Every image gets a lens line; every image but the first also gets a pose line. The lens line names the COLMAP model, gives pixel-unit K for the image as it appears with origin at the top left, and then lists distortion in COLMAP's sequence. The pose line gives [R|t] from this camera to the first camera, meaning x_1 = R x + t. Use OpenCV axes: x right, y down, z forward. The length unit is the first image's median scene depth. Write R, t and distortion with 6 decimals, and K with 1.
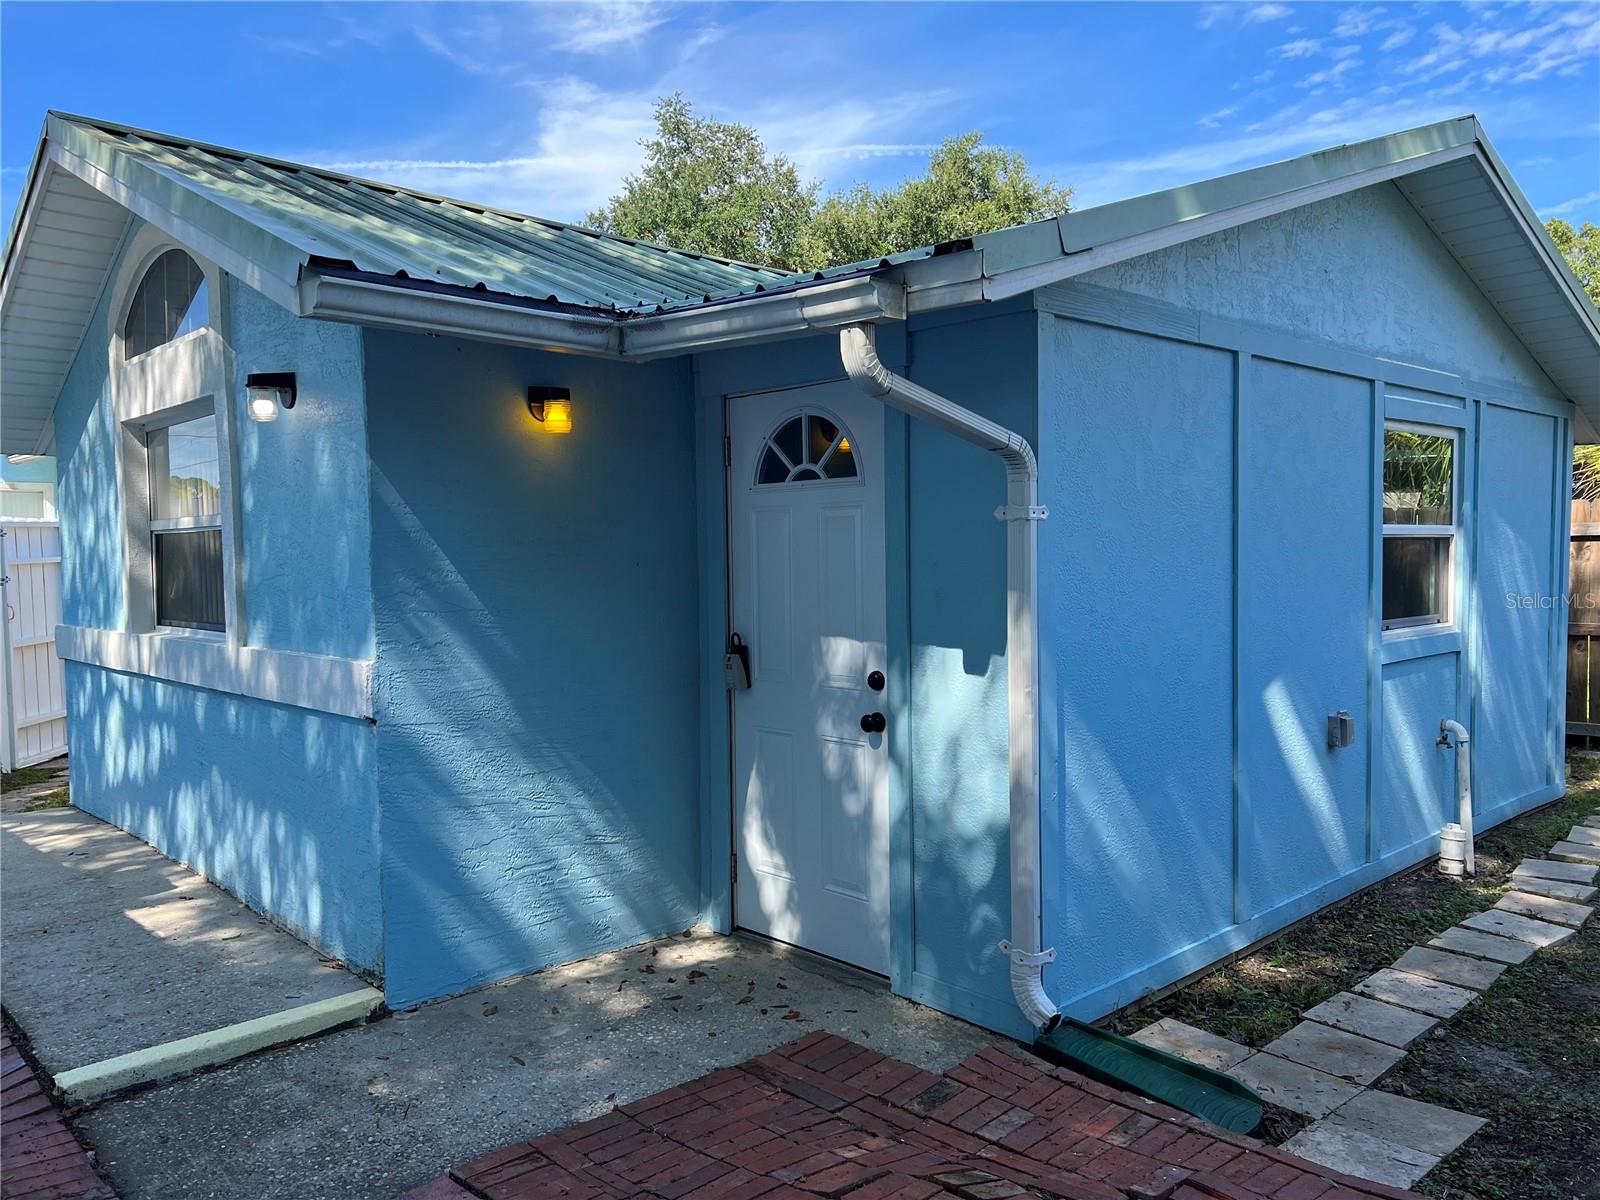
lens RADIAL K [[1205.8, 0, 800.0], [0, 1205.8, 600.0], [0, 0, 1]] dist [0.053395, -0.058465]
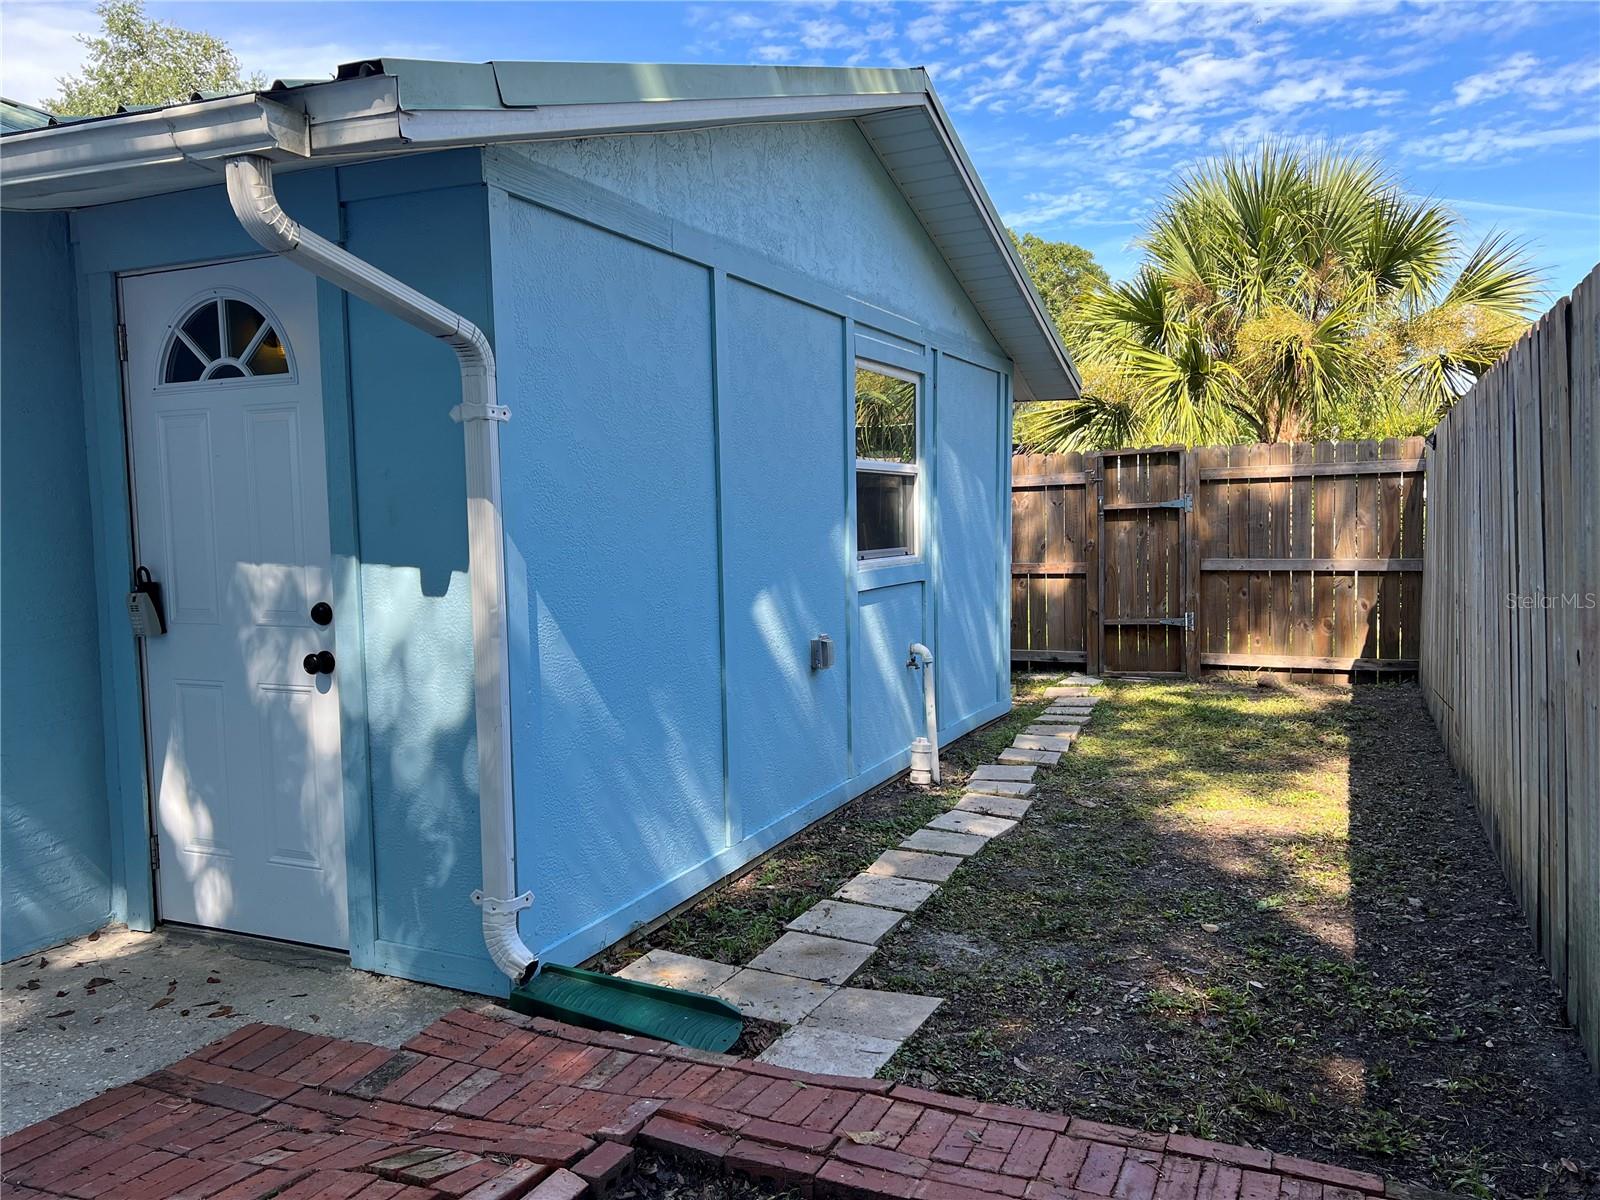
lens RADIAL K [[1205.8, 0, 800.0], [0, 1205.8, 600.0], [0, 0, 1]] dist [0.053395, -0.058465]
pose [[0.927330, -0.031769, 0.372893, 0.058438], [0.022488, 0.999320, 0.029212, 0.040998], [-0.373567, -0.018704, 0.927415, 0.069814]]
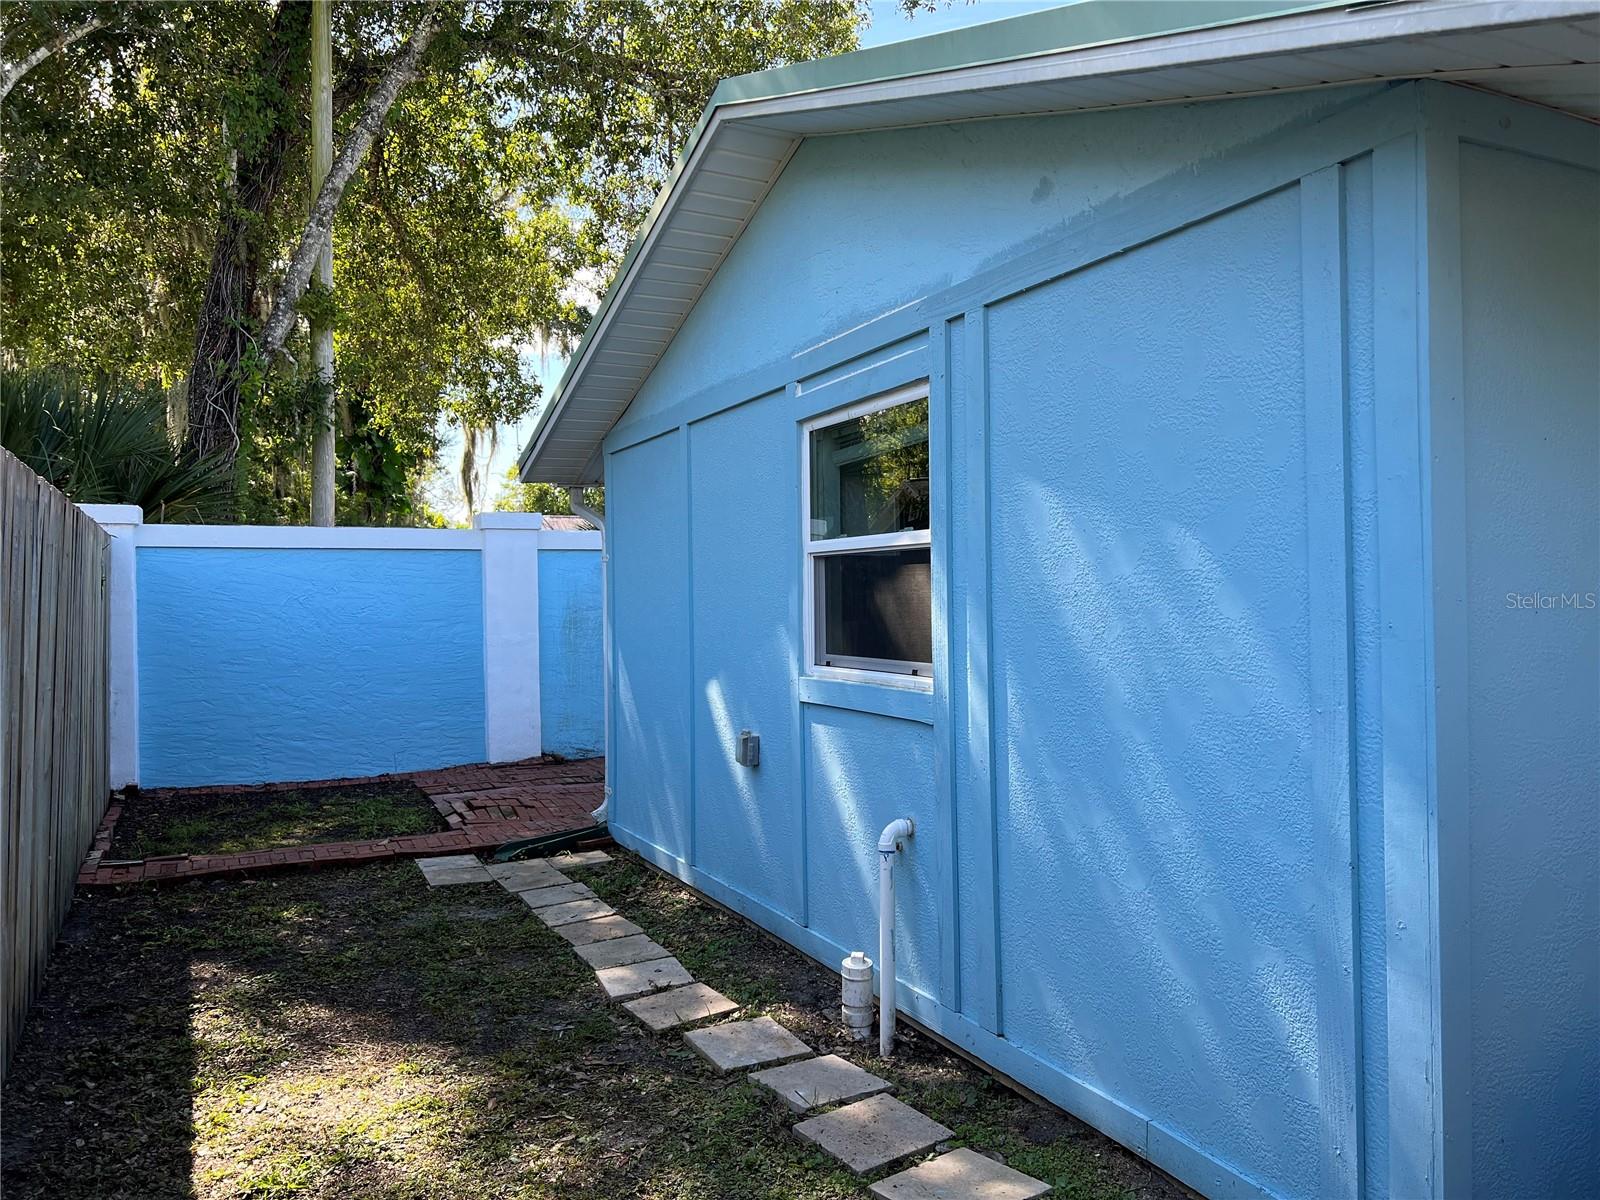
lens RADIAL K [[1205.8, 0, 800.0], [0, 1205.8, 600.0], [0, 0, 1]] dist [0.053395, -0.058465]
pose [[-0.296222, 0.015259, -0.954997, 1.800824], [-0.023198, 0.999462, 0.023165, -0.054887], [0.954837, 0.029016, -0.295709, 1.732888]]
